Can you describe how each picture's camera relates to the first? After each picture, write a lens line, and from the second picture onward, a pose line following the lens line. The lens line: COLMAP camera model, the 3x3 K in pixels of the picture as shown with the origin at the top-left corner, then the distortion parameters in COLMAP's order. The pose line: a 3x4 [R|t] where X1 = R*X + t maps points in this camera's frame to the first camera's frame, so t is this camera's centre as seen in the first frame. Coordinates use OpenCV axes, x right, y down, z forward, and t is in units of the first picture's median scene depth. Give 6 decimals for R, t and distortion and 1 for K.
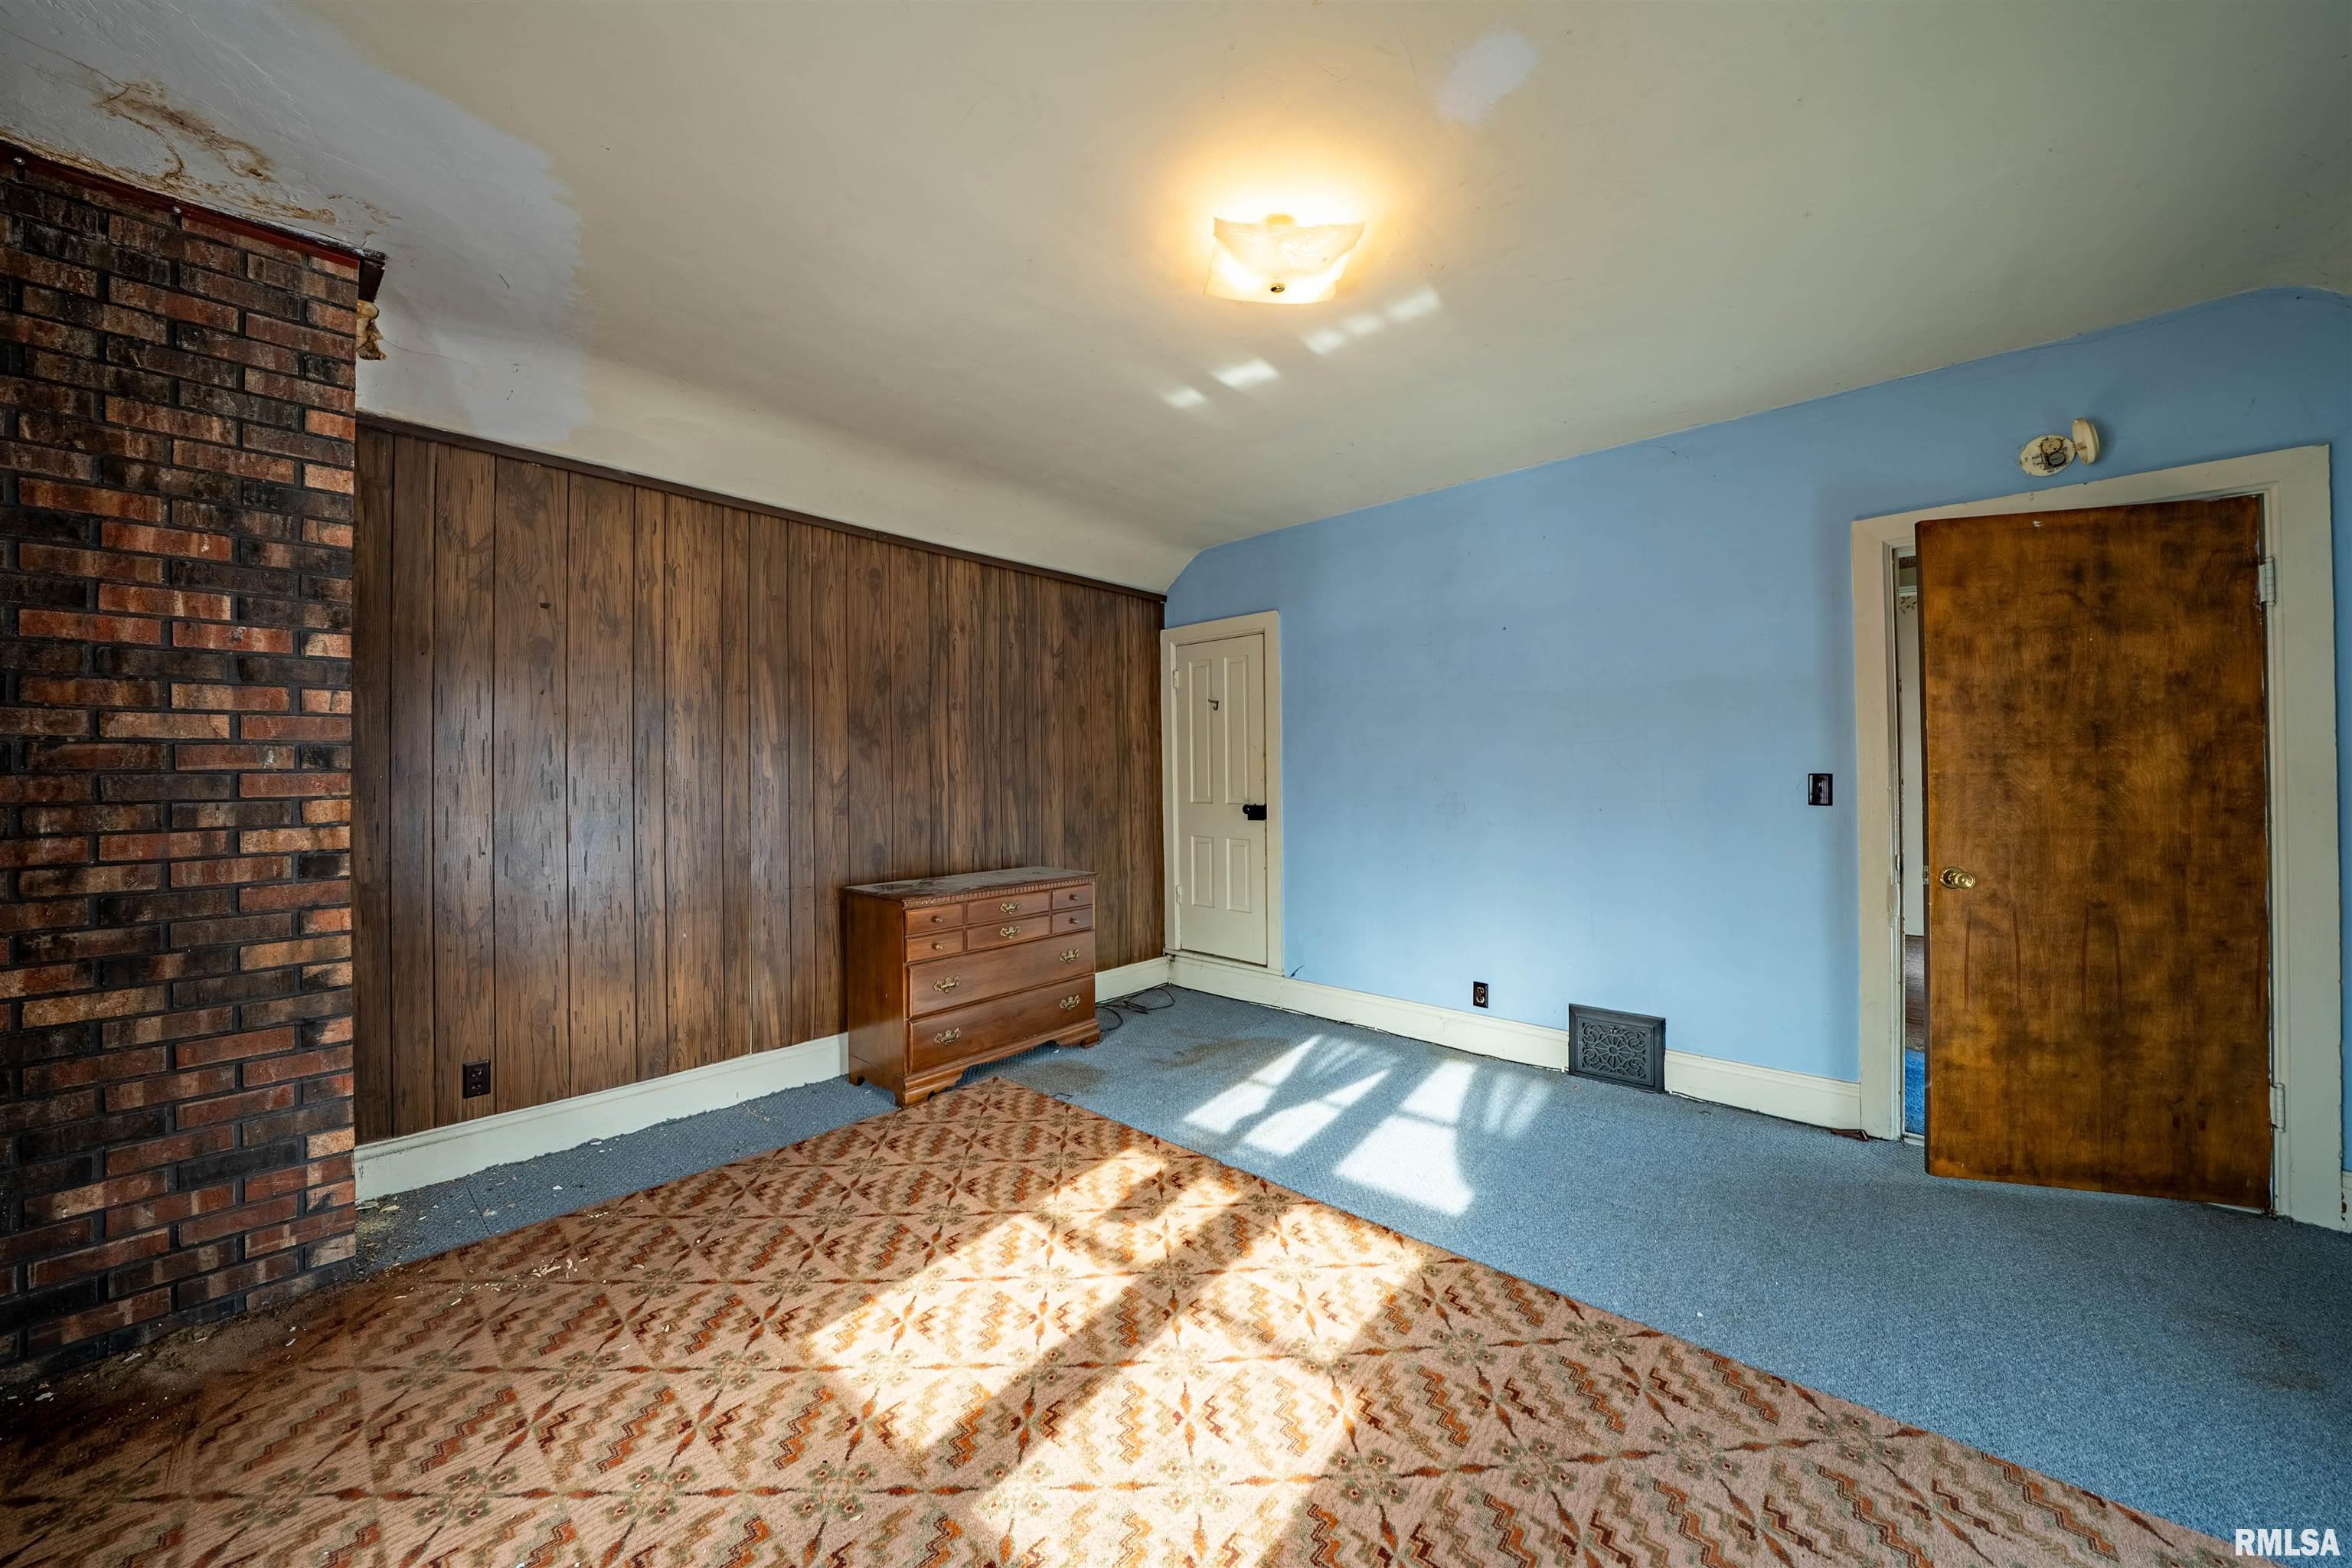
lens RADIAL K [[841.4, 0, 1145.6], [0, 841.4, 770.9], [0, 0, 1]] dist [-0.024852, 0.003212]
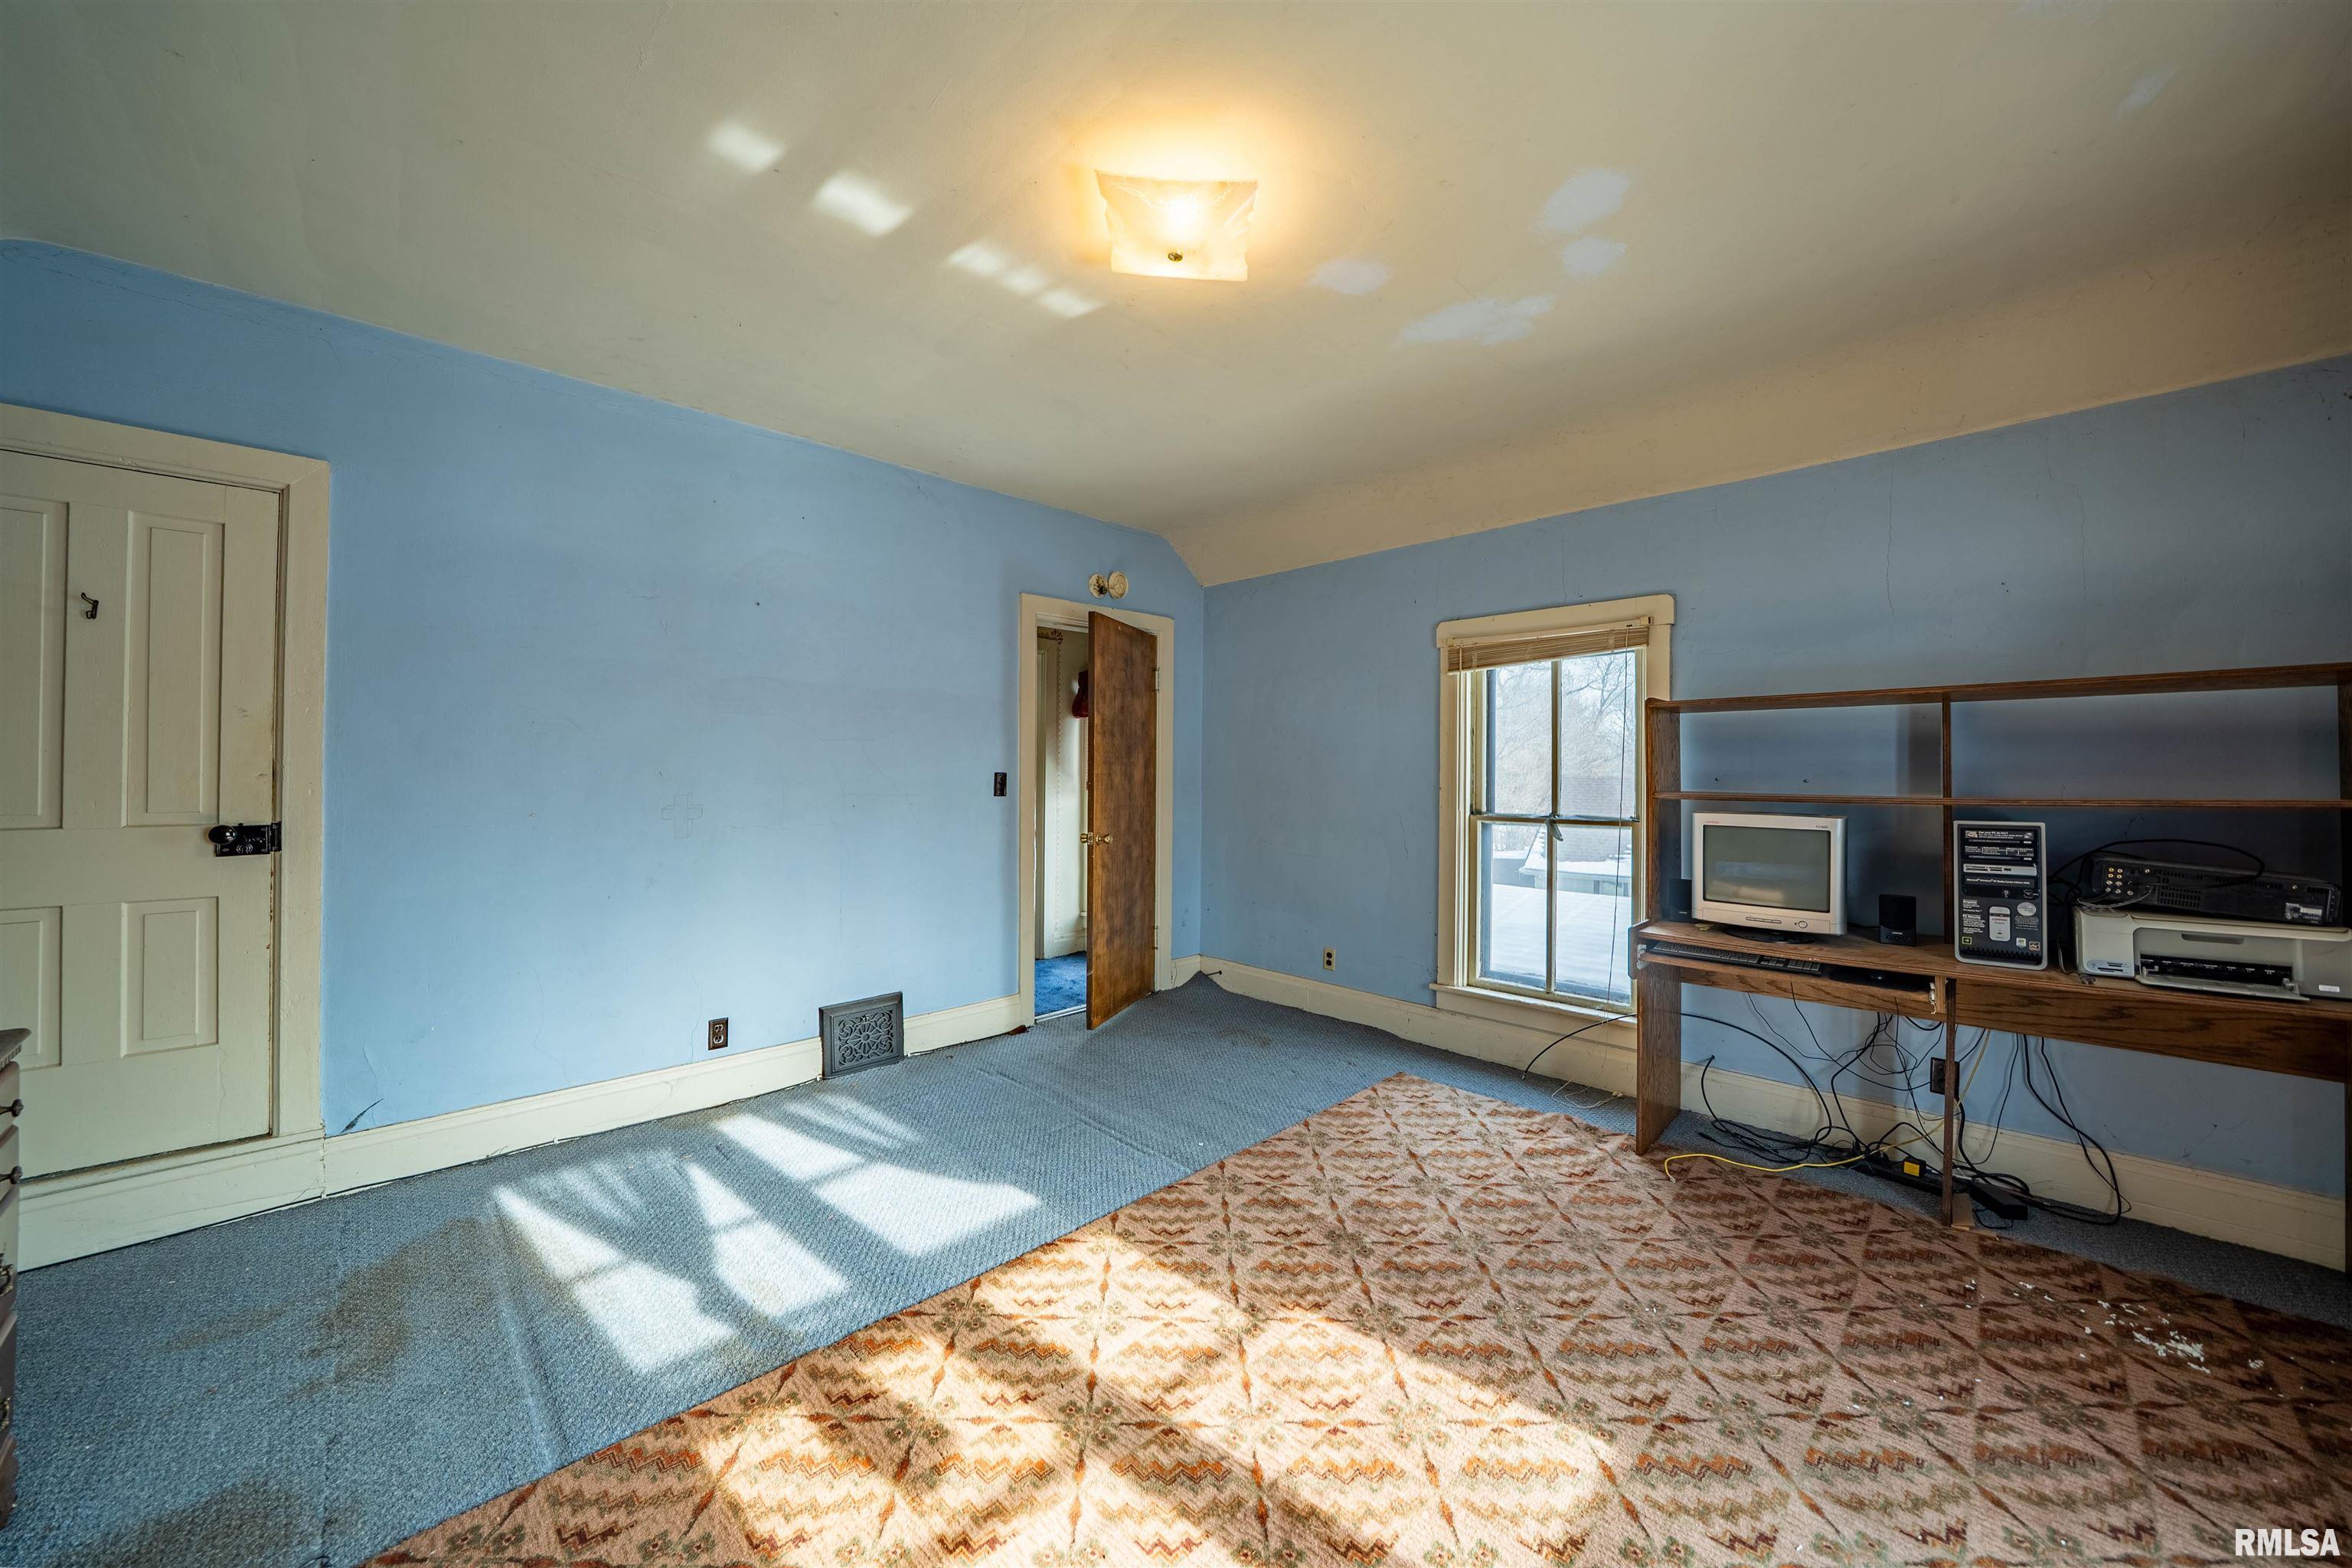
lens RADIAL K [[841.4, 0, 1178.5], [0, 841.4, 773.4], [0, 0, 1]] dist [-0.024852, 0.003212]
pose [[0.030853, 0.004285, 0.999515, -0.746656], [-0.012063, 0.999920, -0.003914, 0.008845], [-0.999451, -0.011937, 0.030902, 0.919829]]
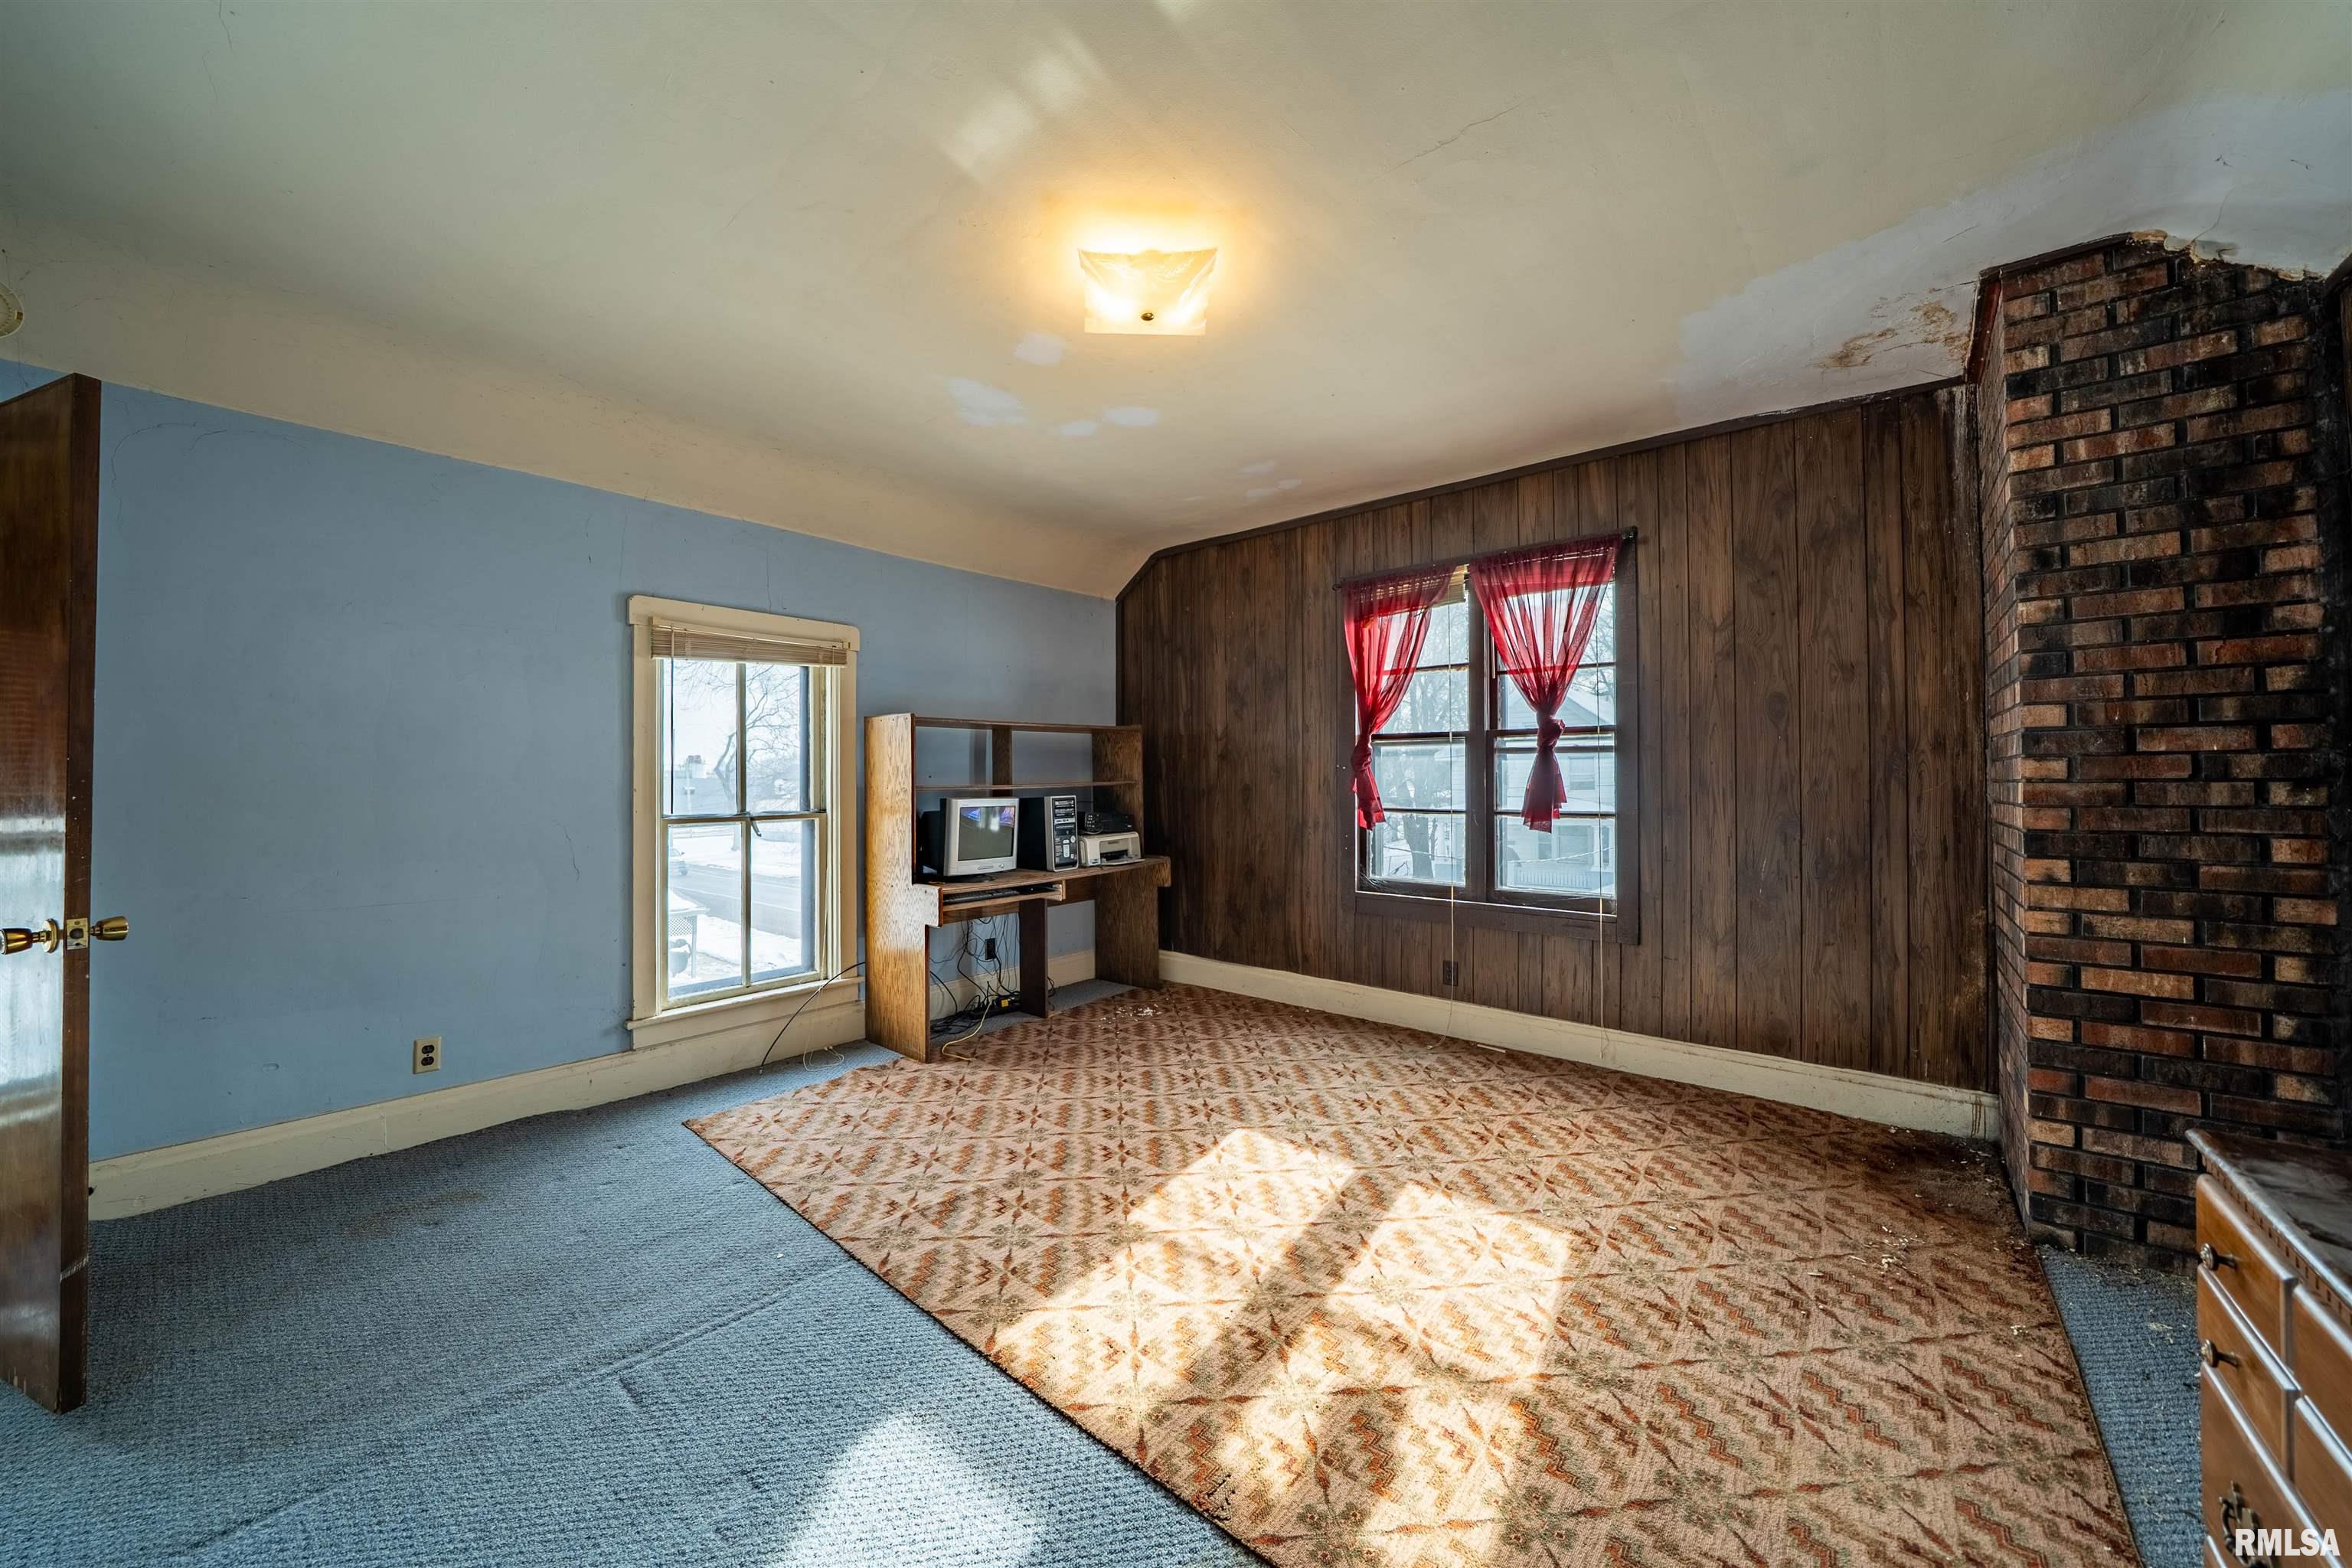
lens RADIAL K [[841.4, 0, 1162.1], [0, 841.4, 767.7], [0, 0, 1]] dist [-0.024852, 0.003212]
pose [[-0.998848, 0.009236, -0.047083, 0.187367], [0.009982, 0.999828, -0.015653, 0.020643], [0.046931, -0.016105, -0.998768, 1.982437]]
